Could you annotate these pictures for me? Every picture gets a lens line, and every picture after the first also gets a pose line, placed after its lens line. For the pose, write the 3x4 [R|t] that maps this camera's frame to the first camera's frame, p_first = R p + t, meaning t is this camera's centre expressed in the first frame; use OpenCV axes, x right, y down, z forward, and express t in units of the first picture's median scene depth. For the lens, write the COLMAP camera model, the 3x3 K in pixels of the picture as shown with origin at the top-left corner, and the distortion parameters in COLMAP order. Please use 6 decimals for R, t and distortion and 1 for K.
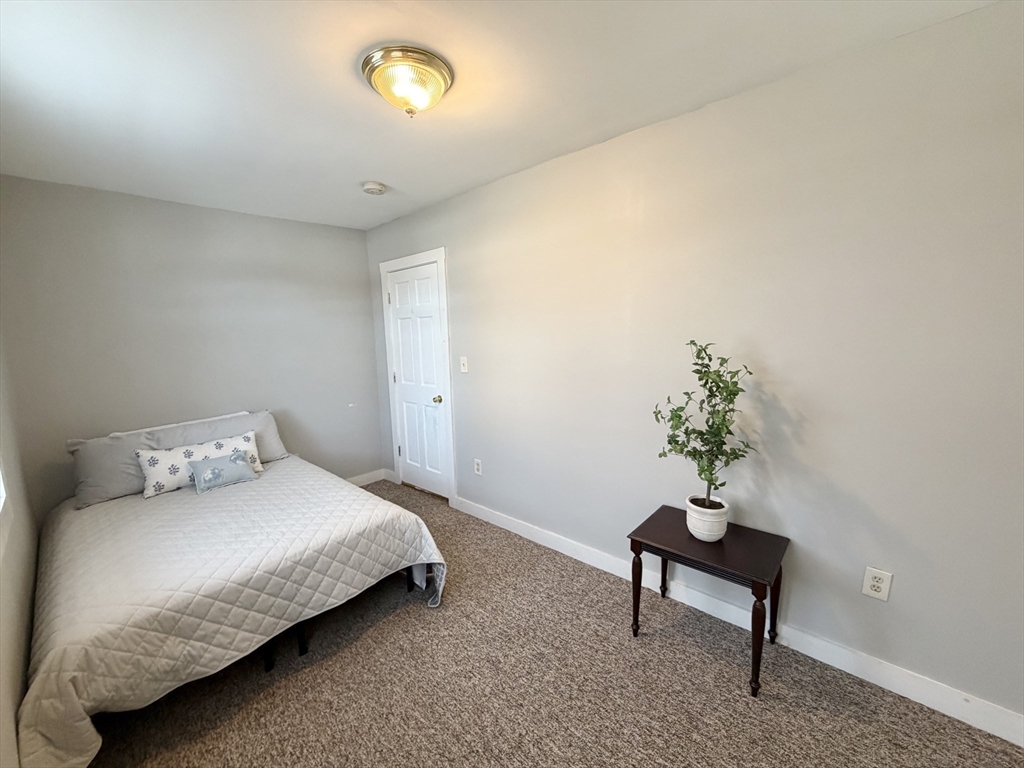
lens RADIAL K [[408.3, 0, 511.4], [0, 408.3, 383.7], [0, 0, 1]] dist [0.000381, -0.000182]
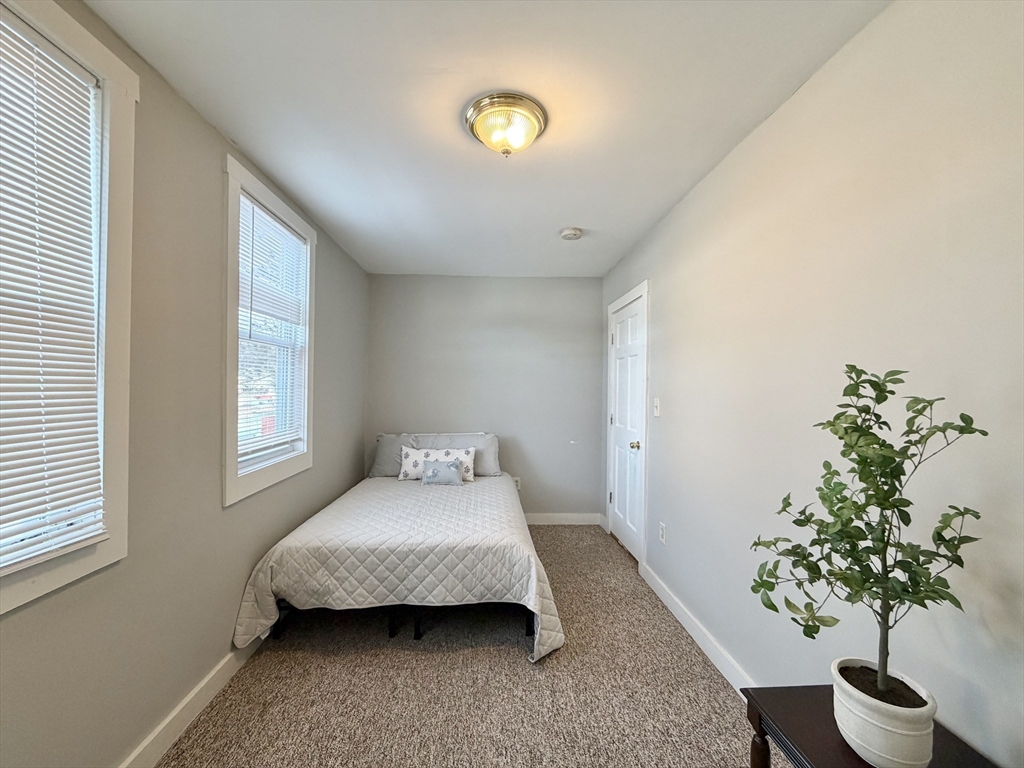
lens RADIAL K [[408.3, 0, 511.5], [0, 408.3, 384.3], [0, 0, 1]] dist [0.000381, -0.000182]
pose [[0.709662, 0.030420, -0.703885, 0.353588], [-0.124053, 0.988854, -0.082335, 0.018955], [0.693535, 0.145750, 0.705526, 0.219607]]
